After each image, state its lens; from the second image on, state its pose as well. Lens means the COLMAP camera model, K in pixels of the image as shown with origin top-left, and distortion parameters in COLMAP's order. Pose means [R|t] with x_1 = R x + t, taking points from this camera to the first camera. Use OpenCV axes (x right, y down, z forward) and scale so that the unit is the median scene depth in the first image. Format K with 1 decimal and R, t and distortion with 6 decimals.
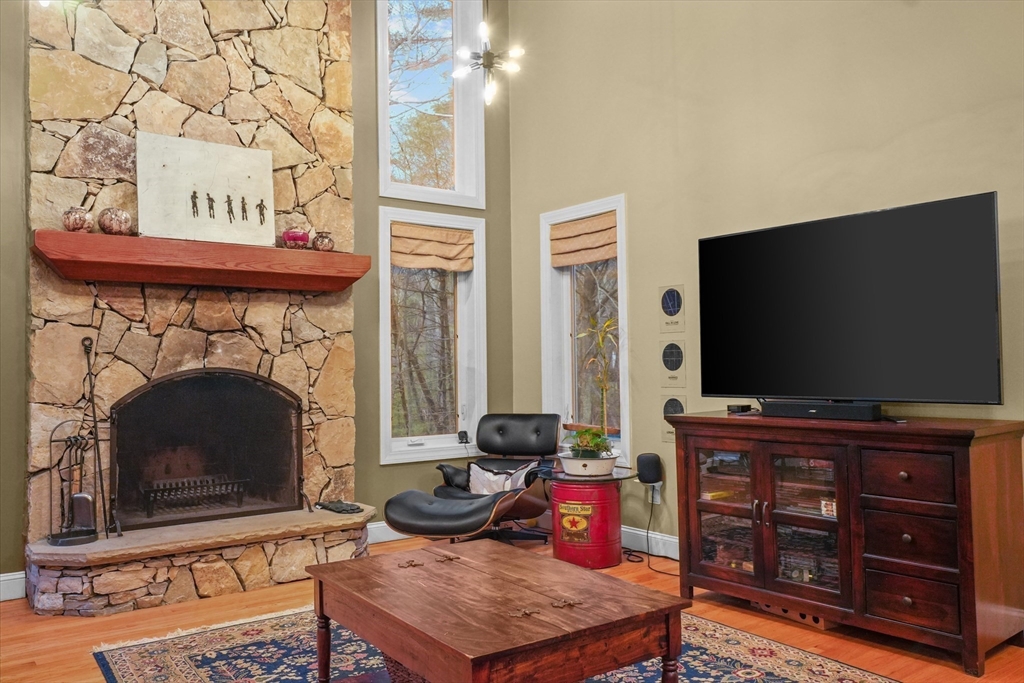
lens RADIAL K [[826.2, 0, 520.7], [0, 826.2, 337.9], [0, 0, 1]] dist [-0.007930, 0.013724]
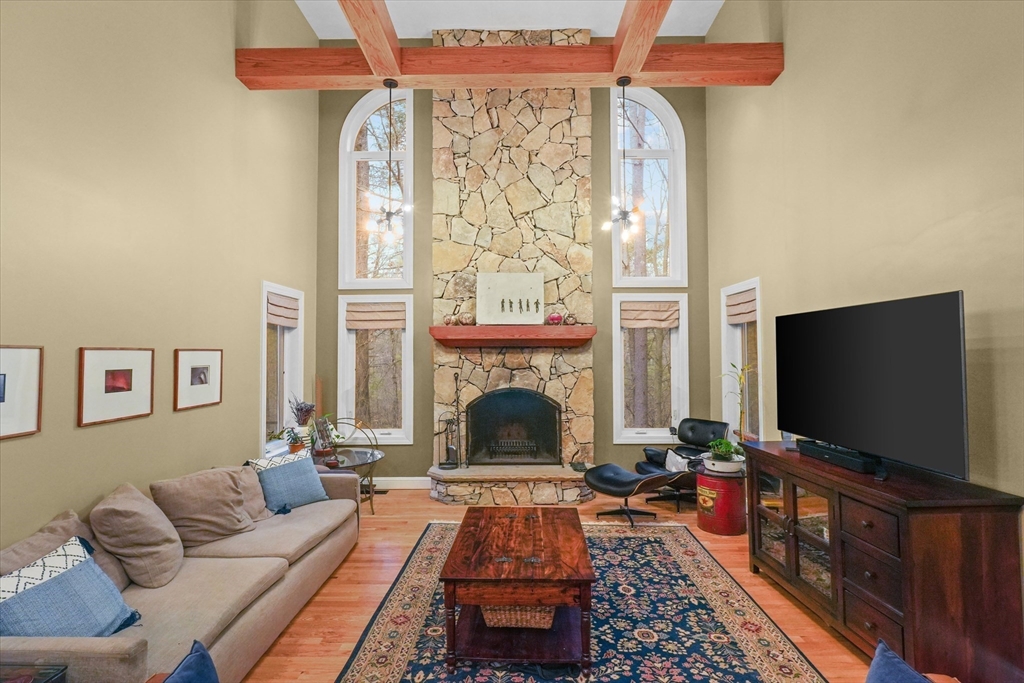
lens RADIAL K [[495.7, 0, 515.4], [0, 495.7, 339.4], [0, 0, 1]] dist [-0.003798, 0.000428]
pose [[0.794464, -0.007296, -0.607267, 0.341482], [0.012708, 0.999909, 0.004612, -0.082326], [0.607178, -0.011381, 0.794484, 0.063666]]
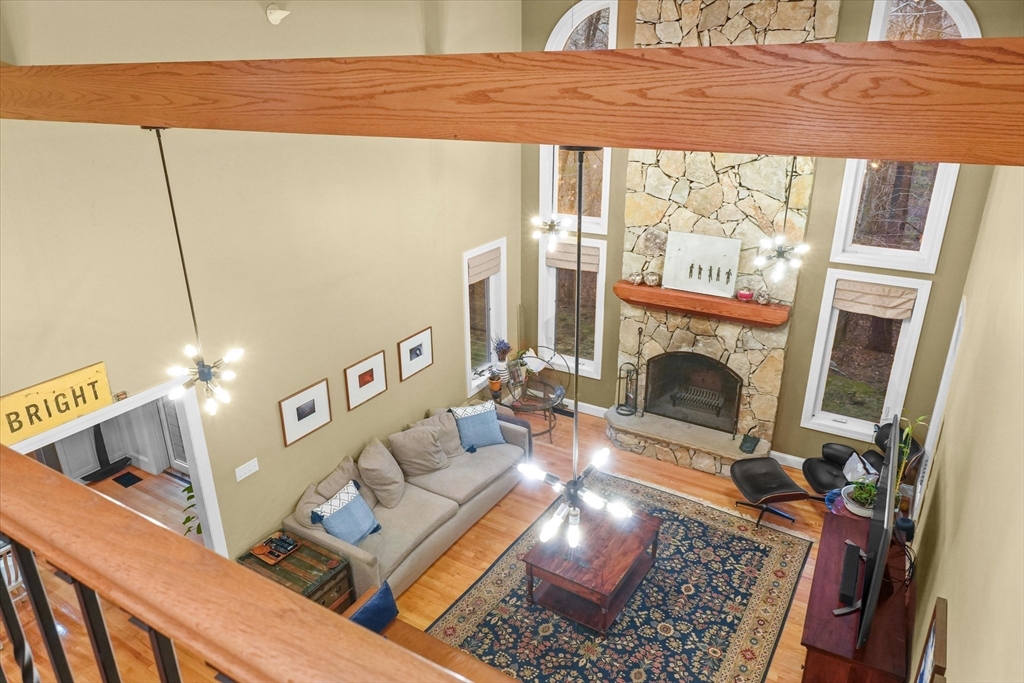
lens RADIAL K [[699.3, 0, 510.6], [0, 699.3, 345.5], [0, 0, 1]] dist [0.000979, 0.000056]
pose [[0.366551, 0.365142, -0.855752, 0.828010], [0.030686, 0.914525, 0.403364, -0.629690], [0.929892, -0.174114, 0.324015, 0.080829]]
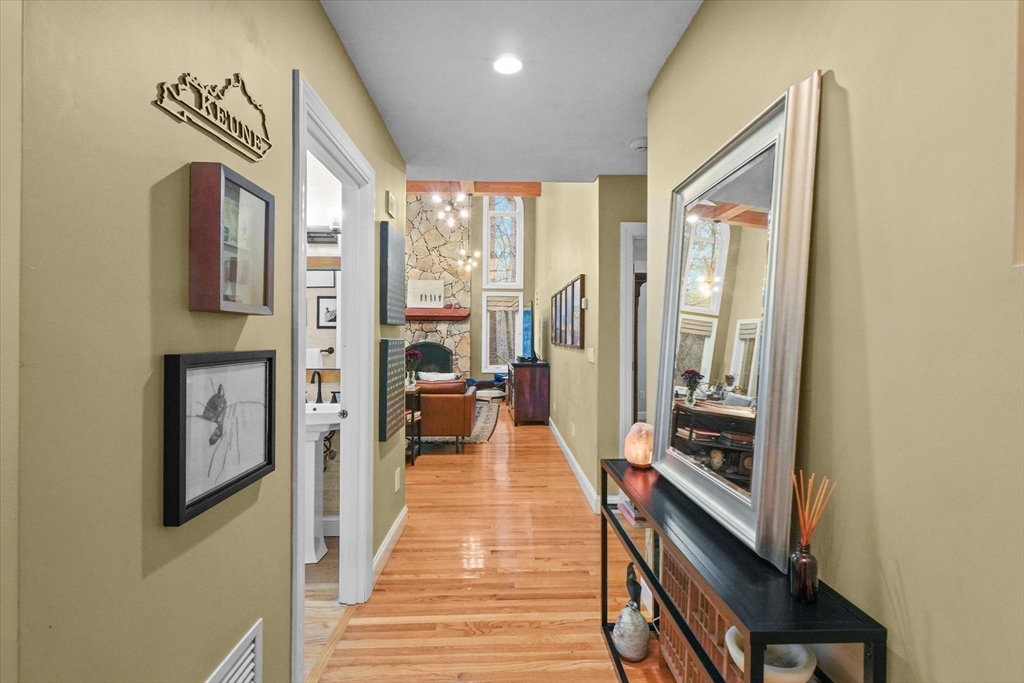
lens RADIAL K [[519.5, 0, 512.3], [0, 519.5, 341.4], [0, 0, 1]] dist [-0.003319, 0.001074]
pose [[0.806189, 0.024465, -0.591152, 1.276533], [0.000682, 0.999106, 0.042277, -0.061471], [0.591658, -0.034487, 0.805451, -0.629297]]
